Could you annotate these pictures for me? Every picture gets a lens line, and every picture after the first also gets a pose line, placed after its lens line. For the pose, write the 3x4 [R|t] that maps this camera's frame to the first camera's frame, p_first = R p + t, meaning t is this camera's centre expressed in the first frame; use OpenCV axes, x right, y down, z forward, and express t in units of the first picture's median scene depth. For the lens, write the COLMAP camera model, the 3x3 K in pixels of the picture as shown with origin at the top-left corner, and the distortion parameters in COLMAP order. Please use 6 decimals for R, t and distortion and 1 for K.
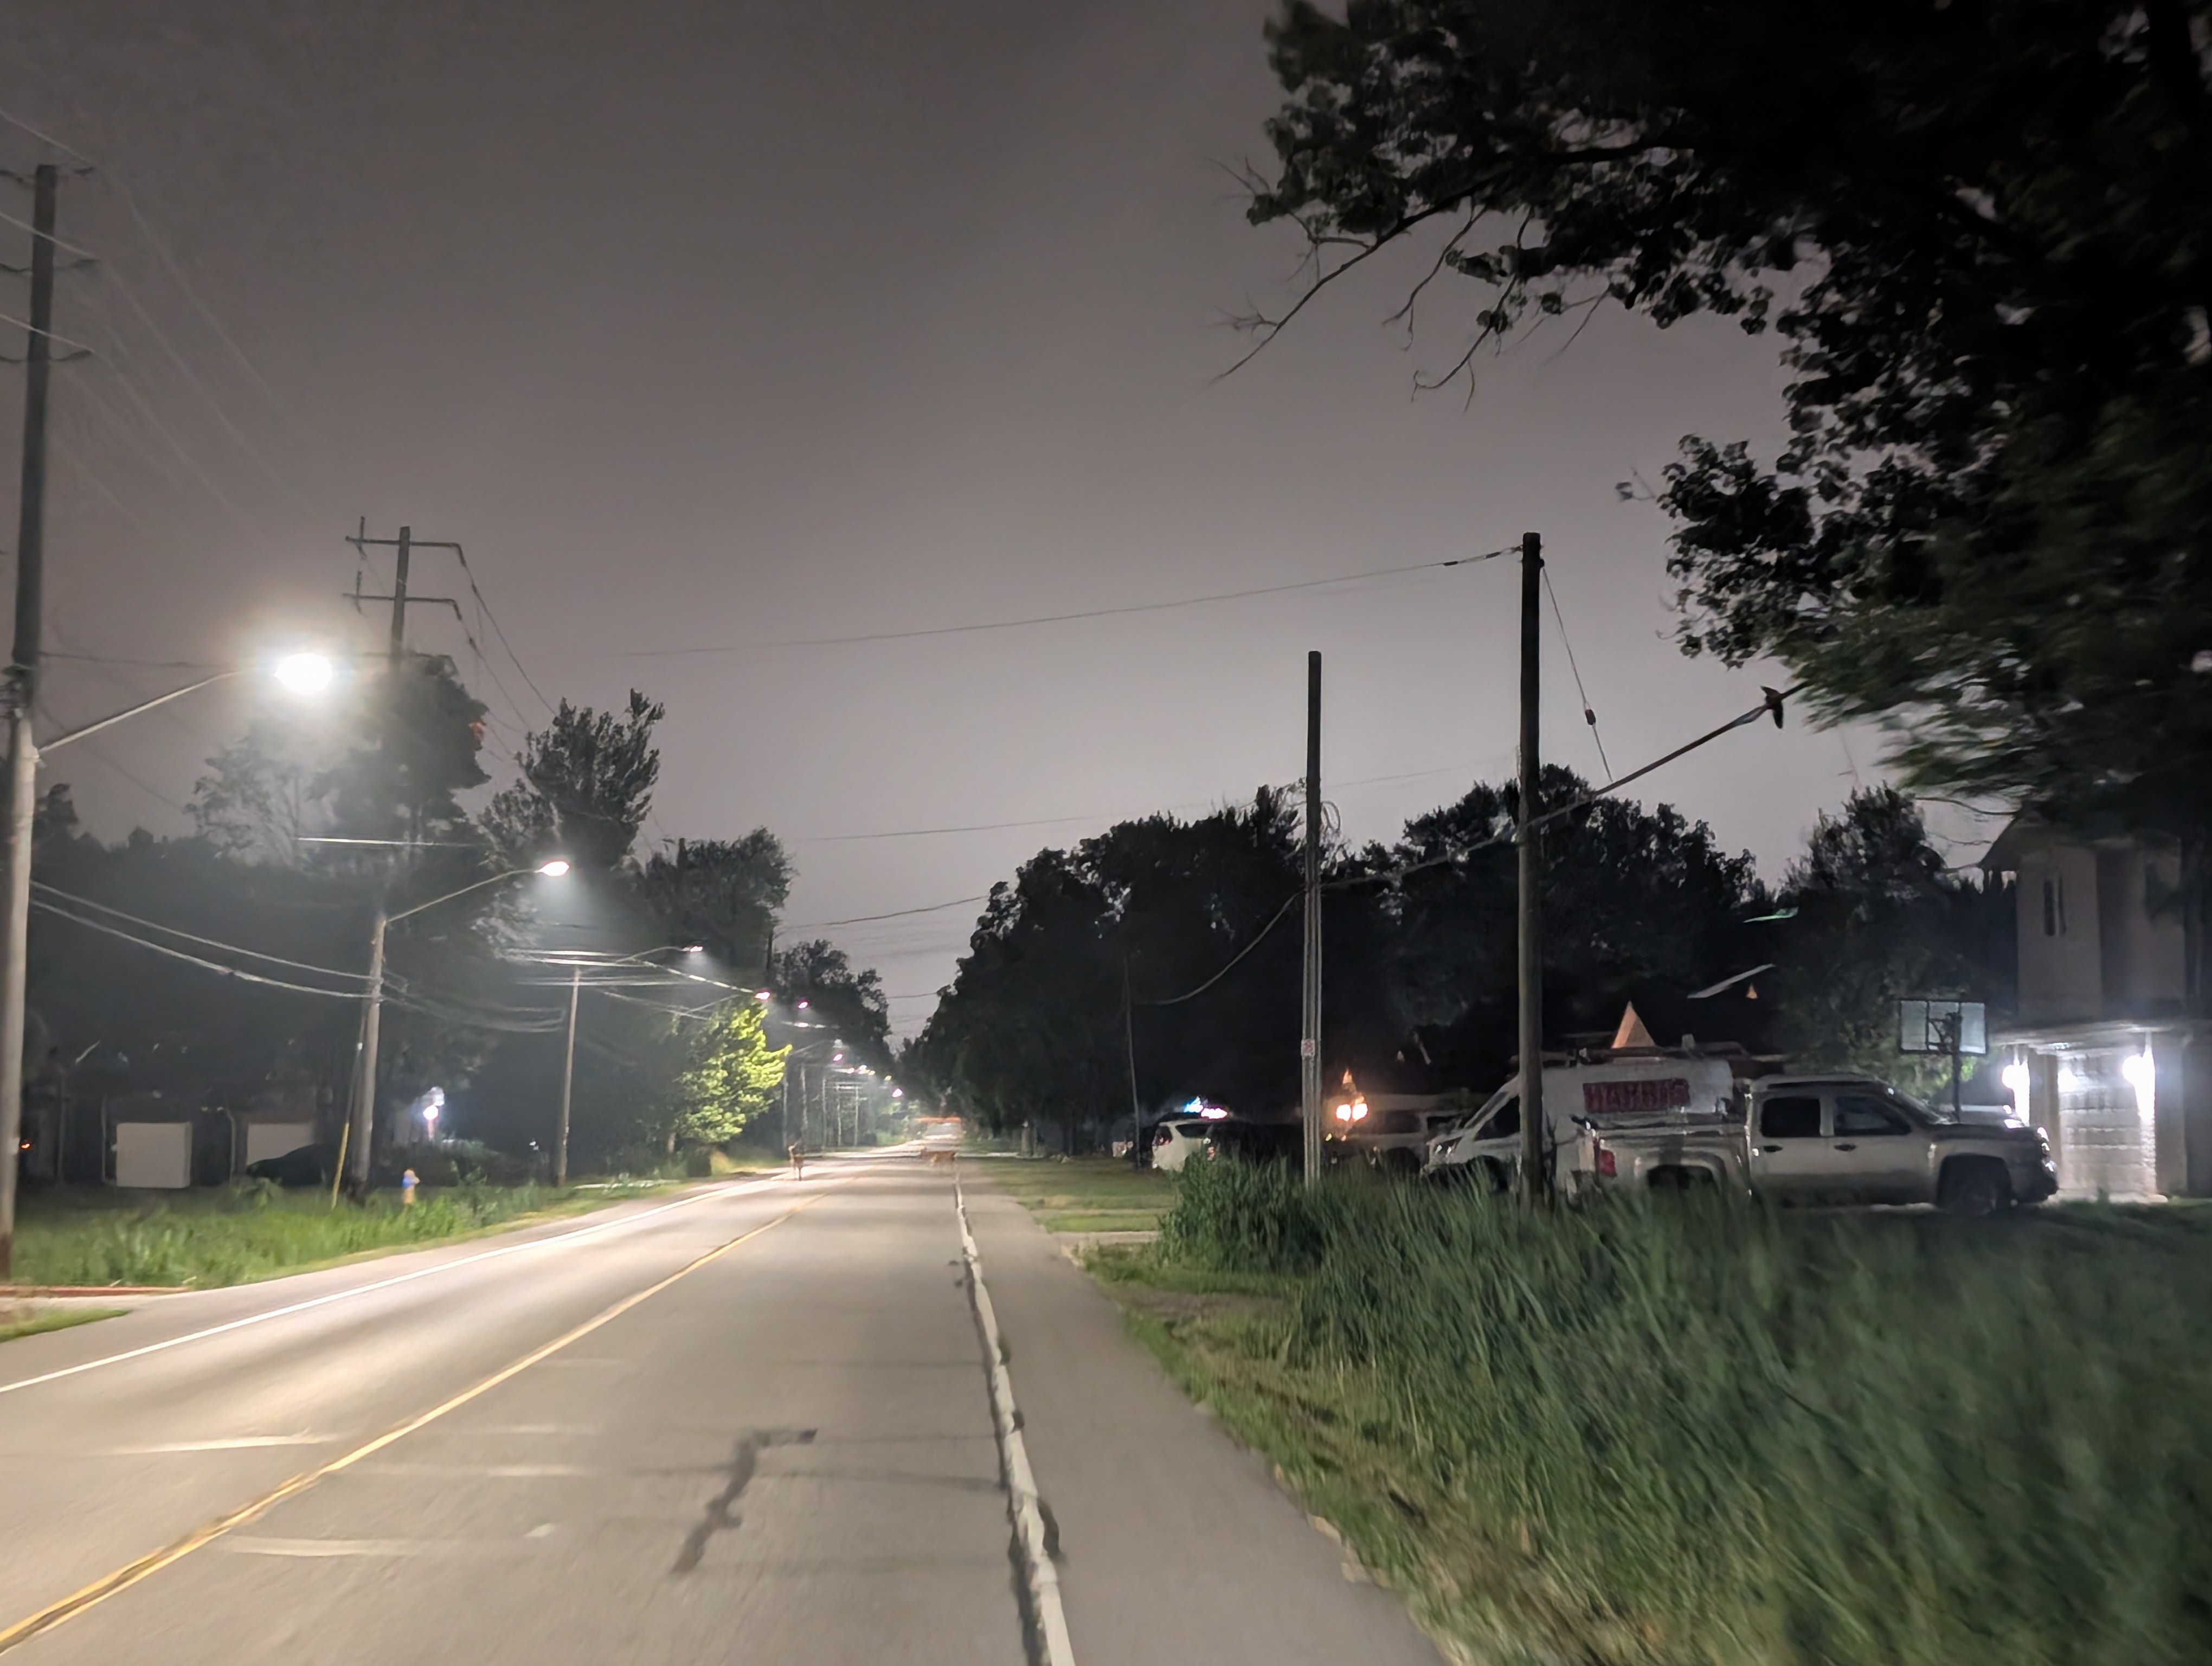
lens RADIAL K [[3458.4, 0, 1041.8], [0, 3458.4, 800.8], [0, 0, 1]] dist [0.248941, -1.251848]
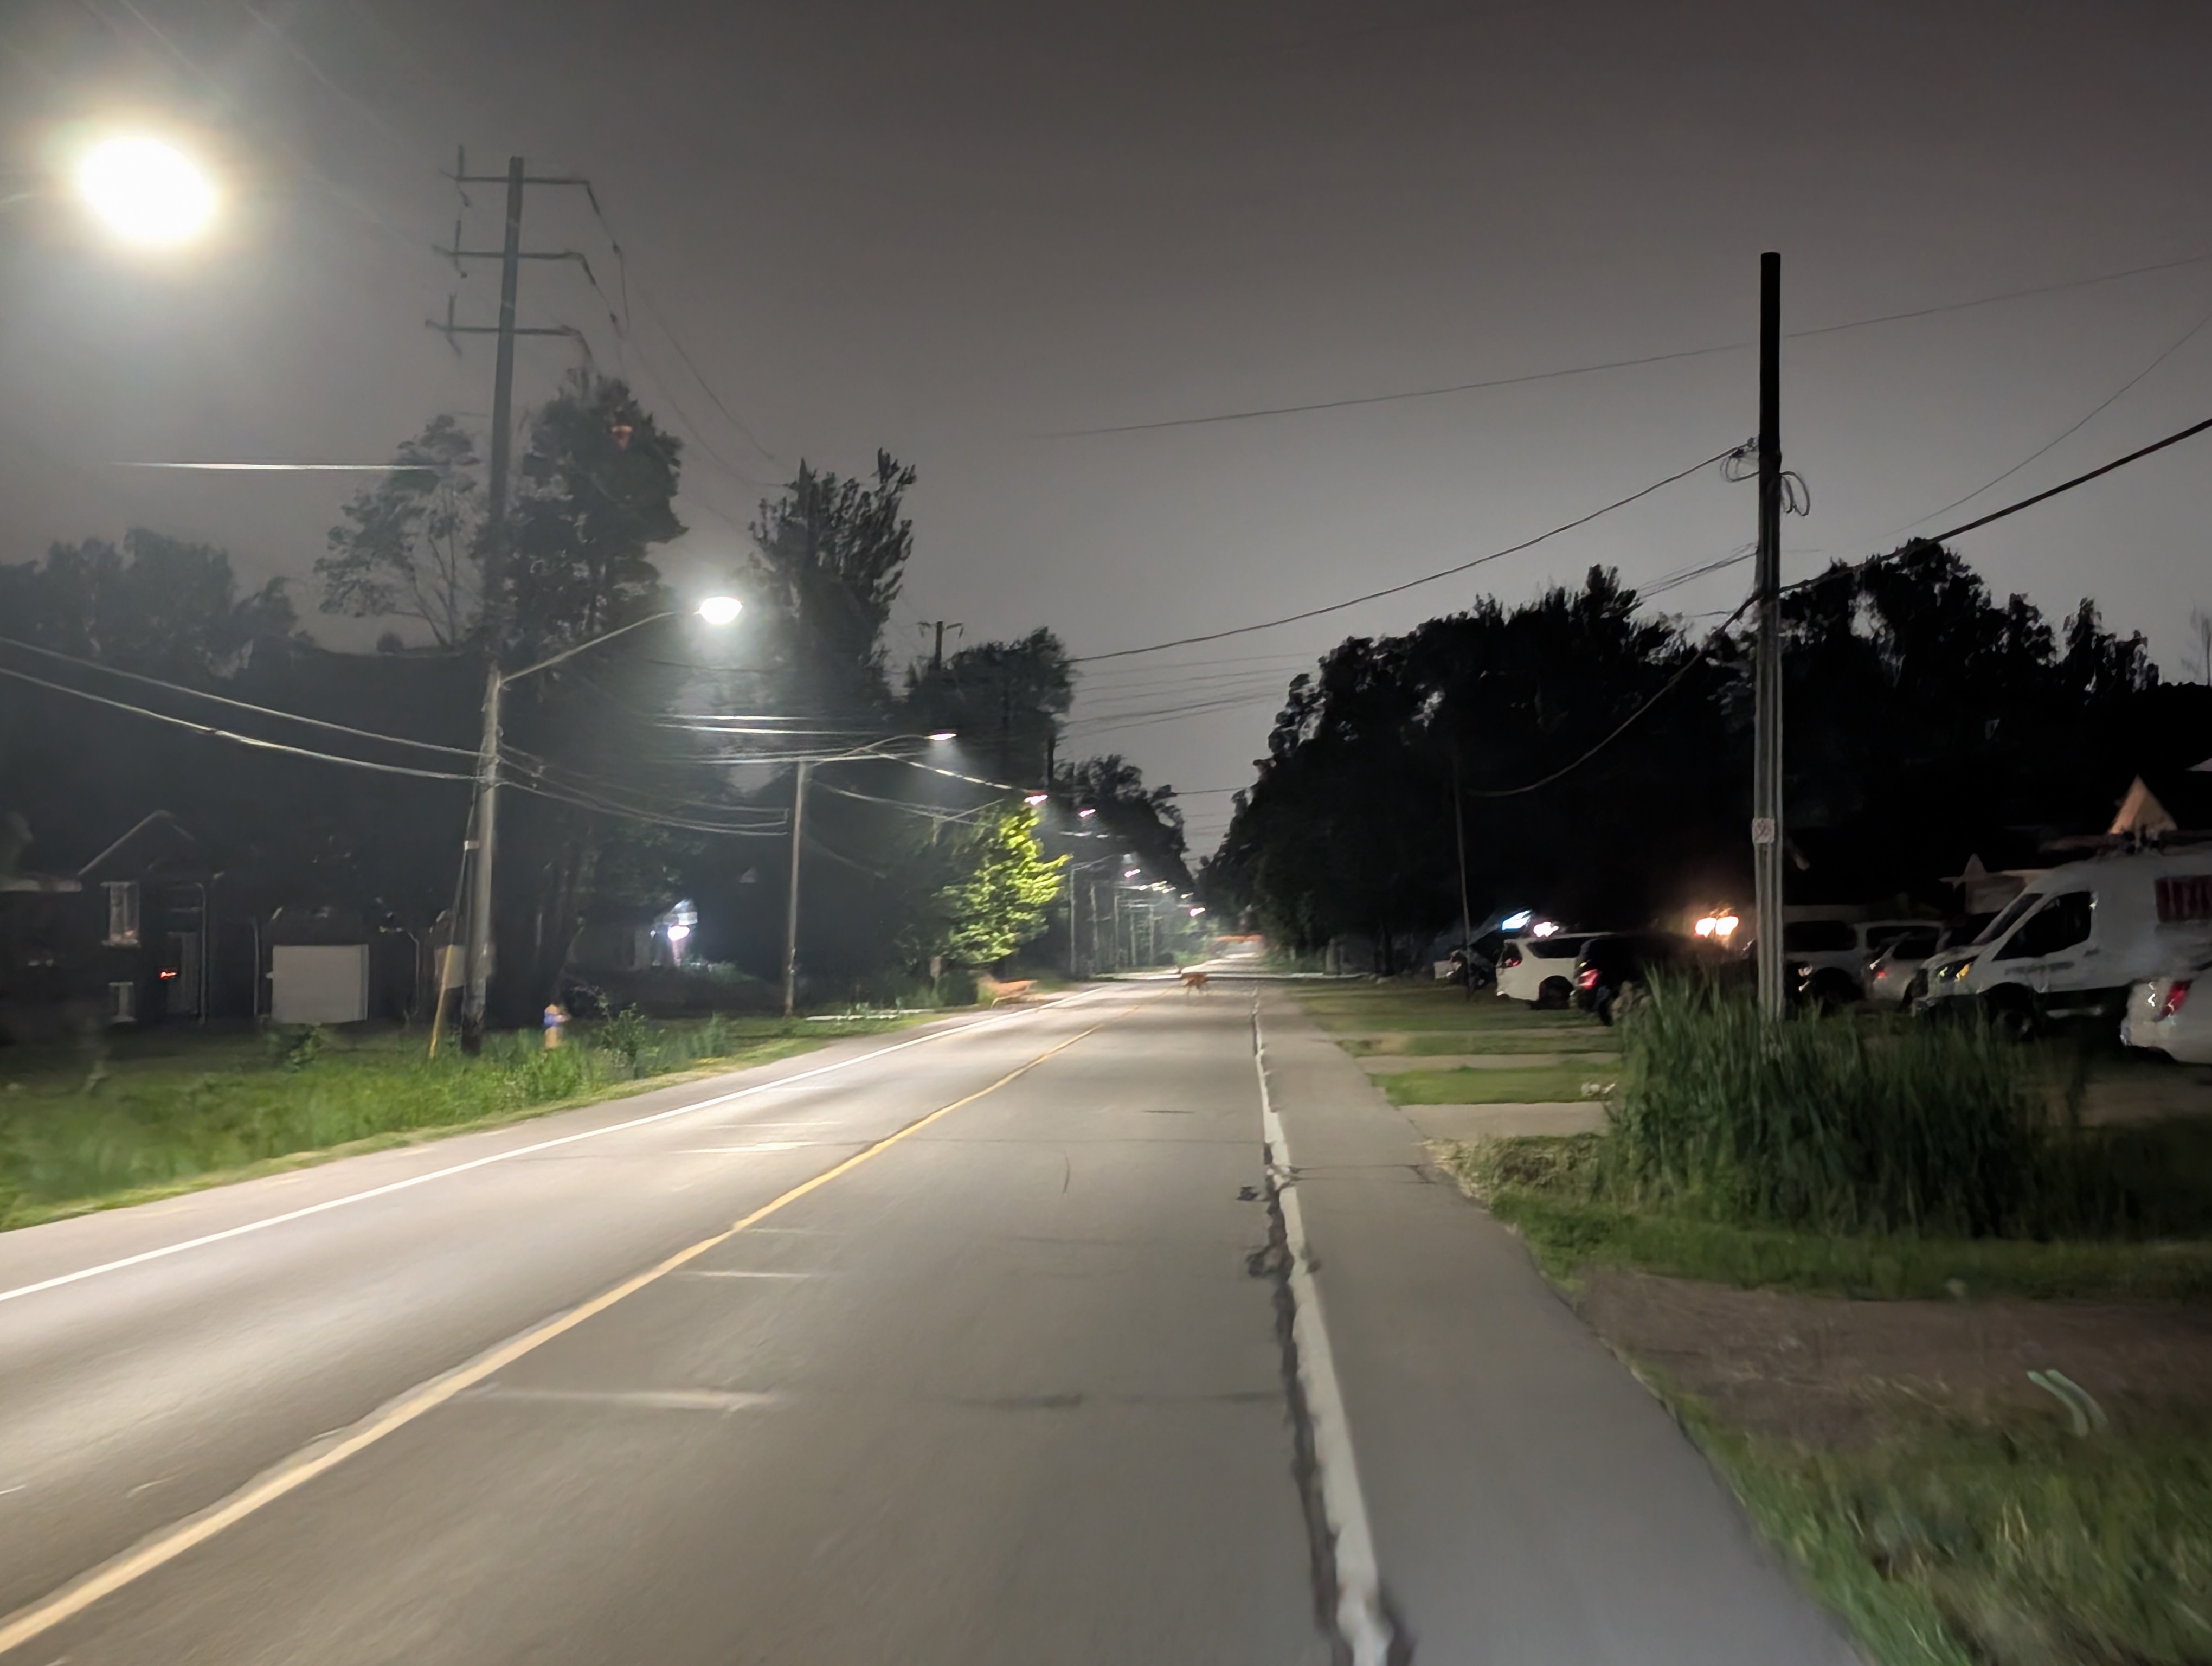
lens RADIAL K [[3454.3, 0, 1106.0], [0, 3454.3, 833.0], [0, 0, 1]] dist [0.143308, -0.078153]
pose [[0.997658, -0.009197, -0.067777, -0.002847], [0.013319, 0.998072, 0.060623, 0.011913], [0.067089, -0.061384, 0.995857, 0.128284]]
